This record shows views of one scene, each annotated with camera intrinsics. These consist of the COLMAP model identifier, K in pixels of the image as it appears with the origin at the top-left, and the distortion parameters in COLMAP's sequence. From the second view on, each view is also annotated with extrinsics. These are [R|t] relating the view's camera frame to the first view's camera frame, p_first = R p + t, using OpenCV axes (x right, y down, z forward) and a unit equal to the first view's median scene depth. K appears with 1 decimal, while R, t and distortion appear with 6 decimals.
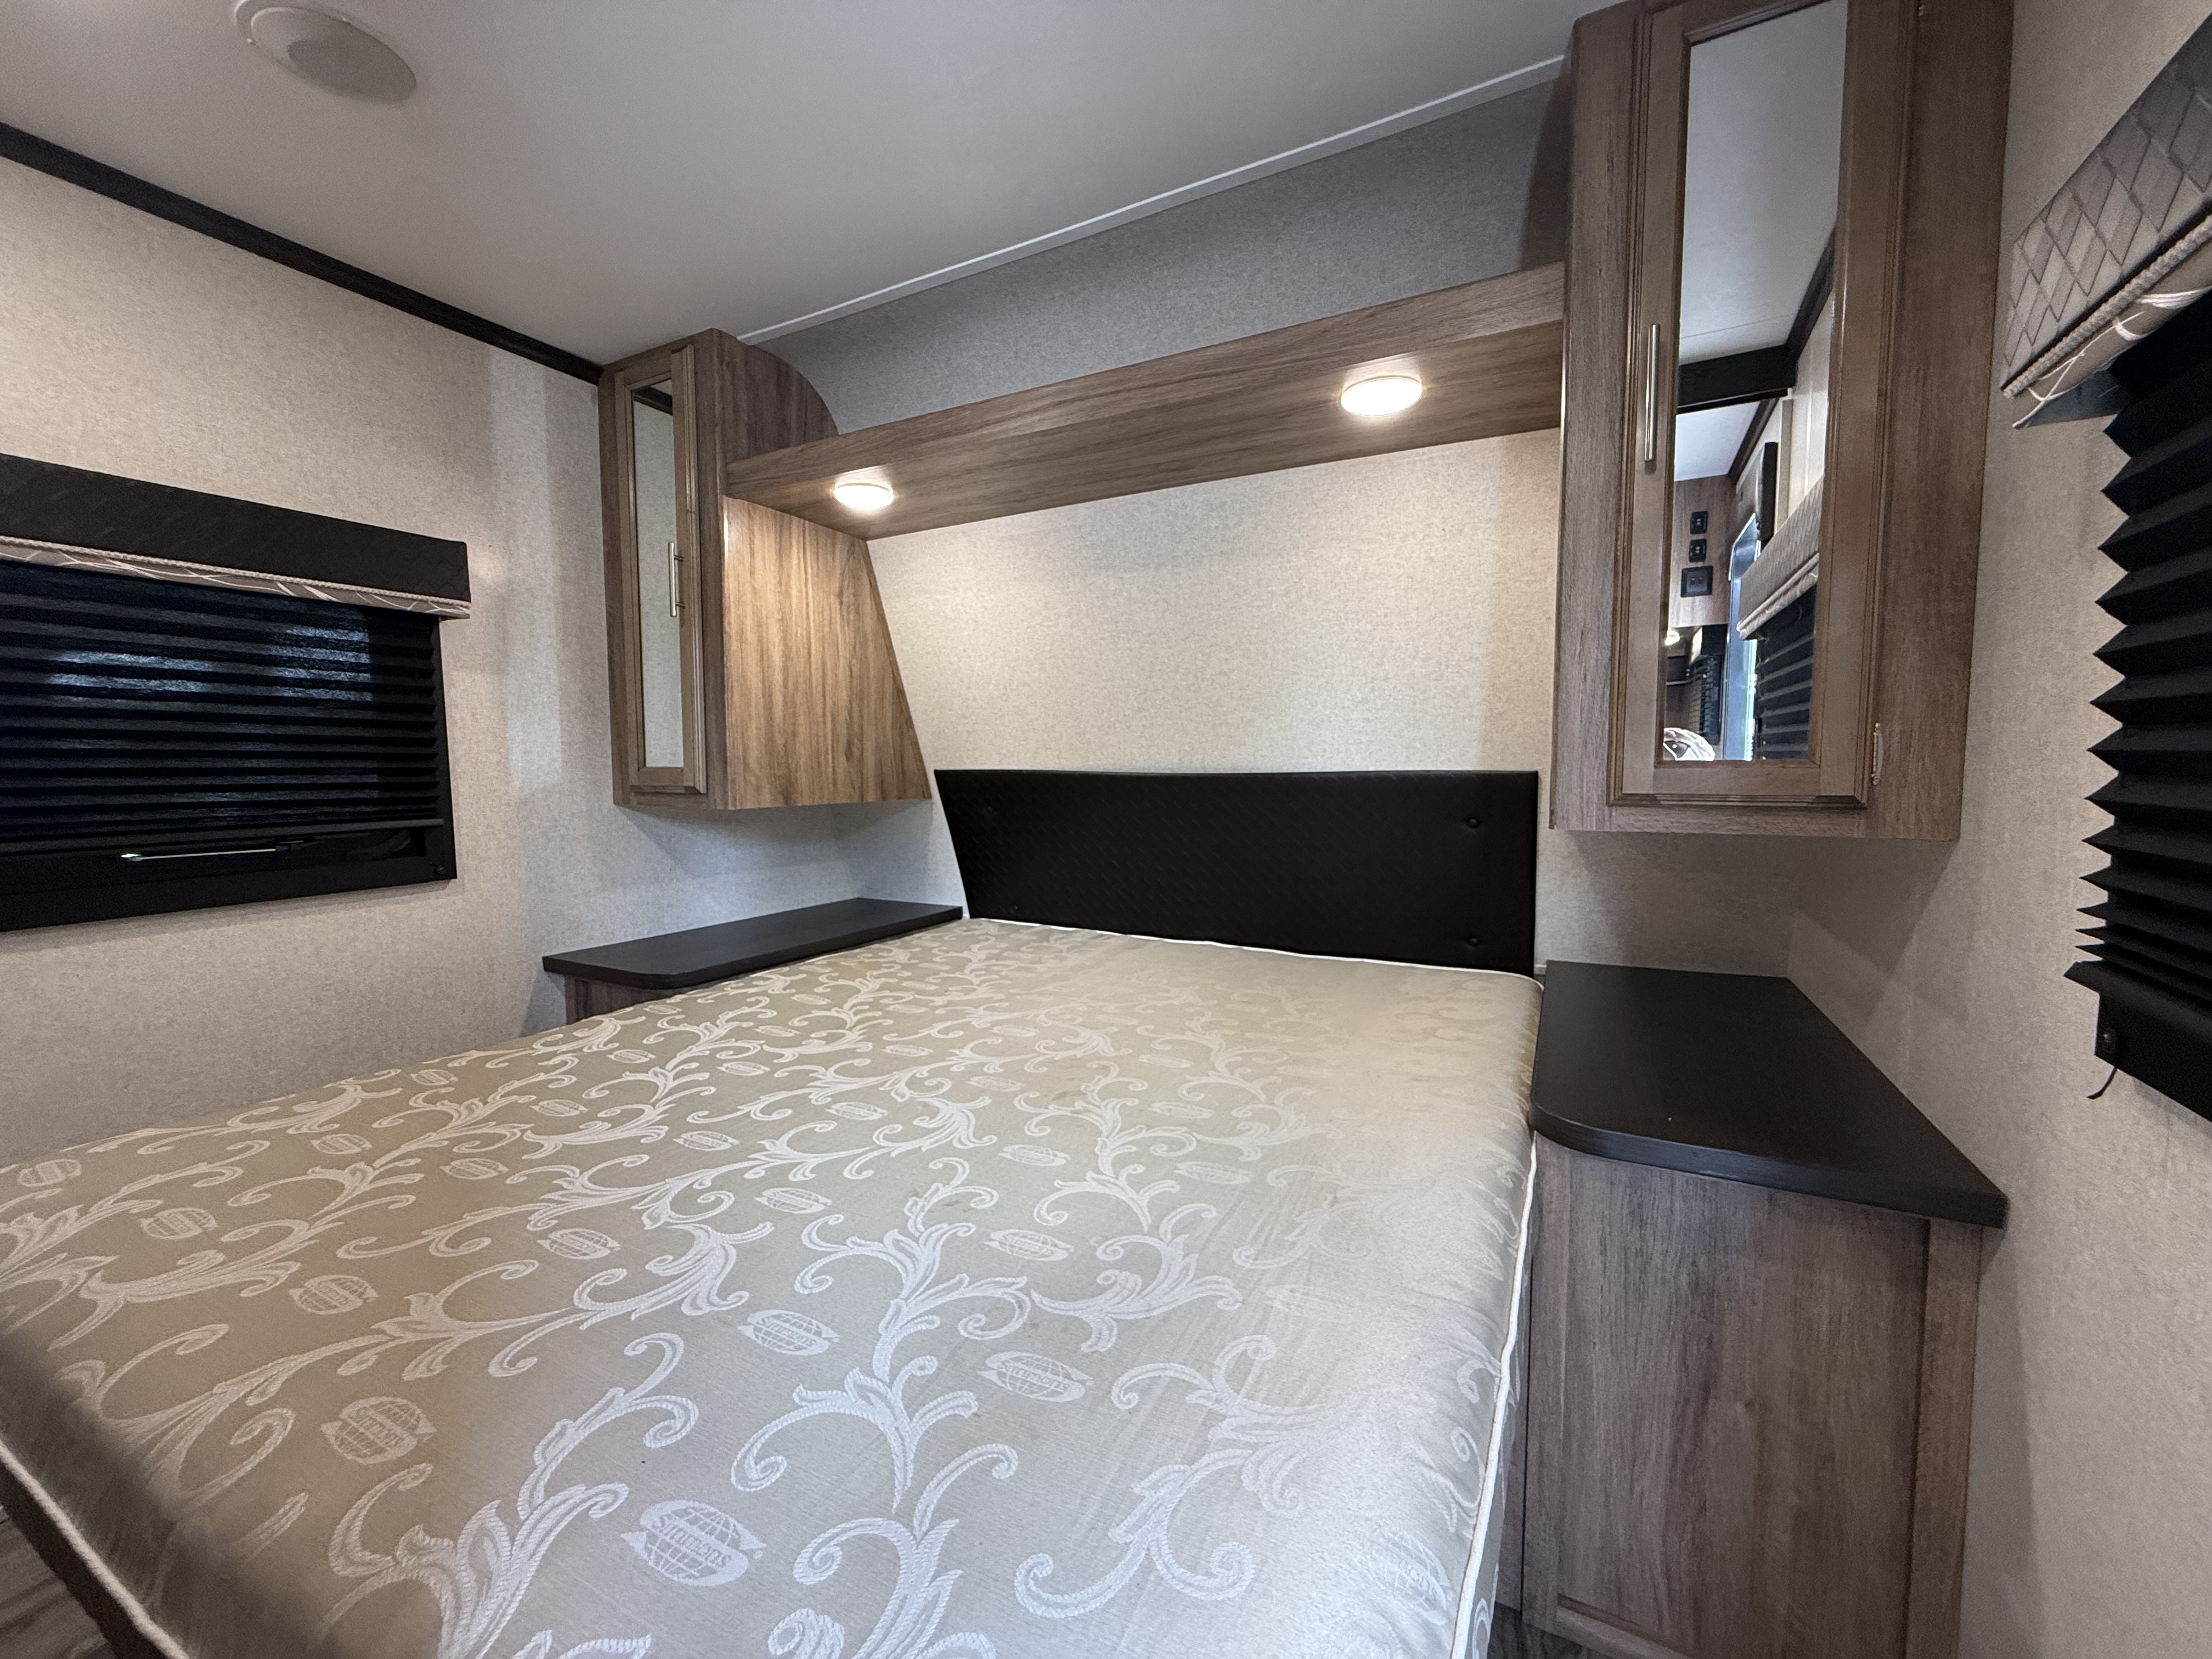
lens RADIAL K [[879.2, 0, 1105.3], [0, 879.2, 823.1], [0, 0, 1]] dist [0.001613, -0.000386]
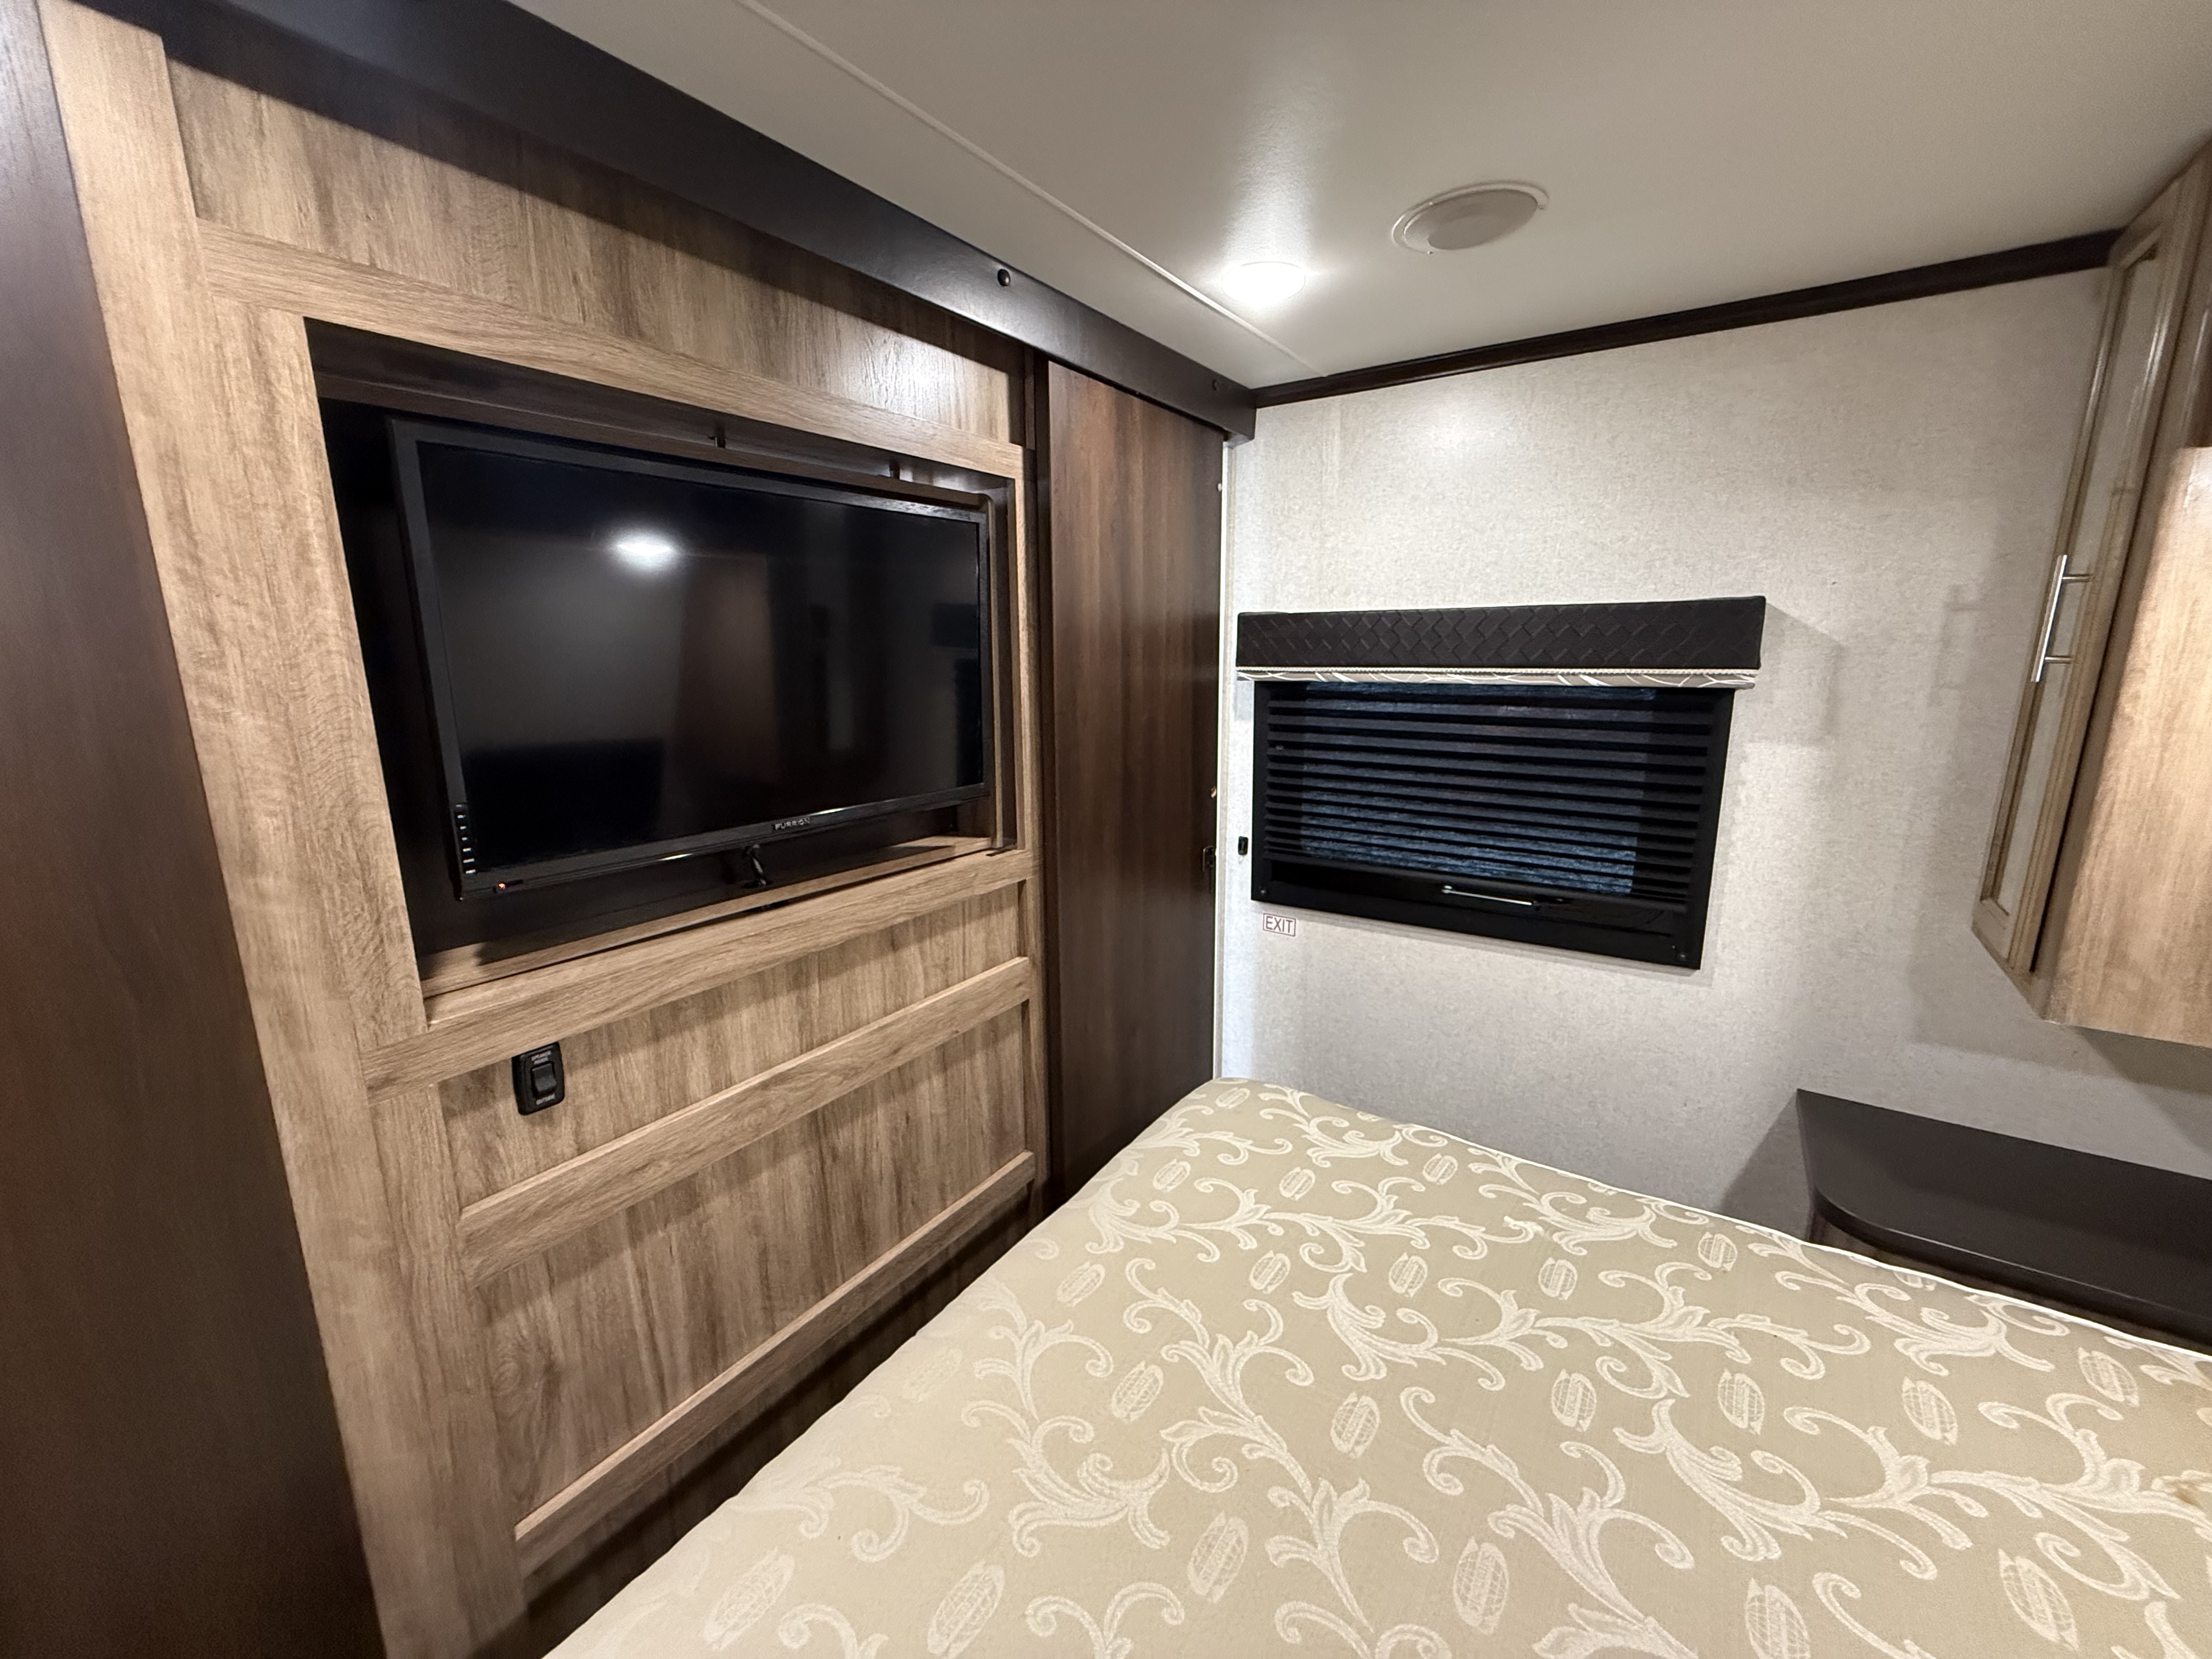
lens RADIAL K [[879.2, 0, 1099.9], [0, 879.2, 827.7], [0, 0, 1]] dist [0.001613, -0.000386]
pose [[-0.117456, 0.210755, -0.970457, 0.248066], [-0.057735, 0.974119, 0.218538, -0.320062], [0.991398, 0.081698, -0.102249, 0.611314]]
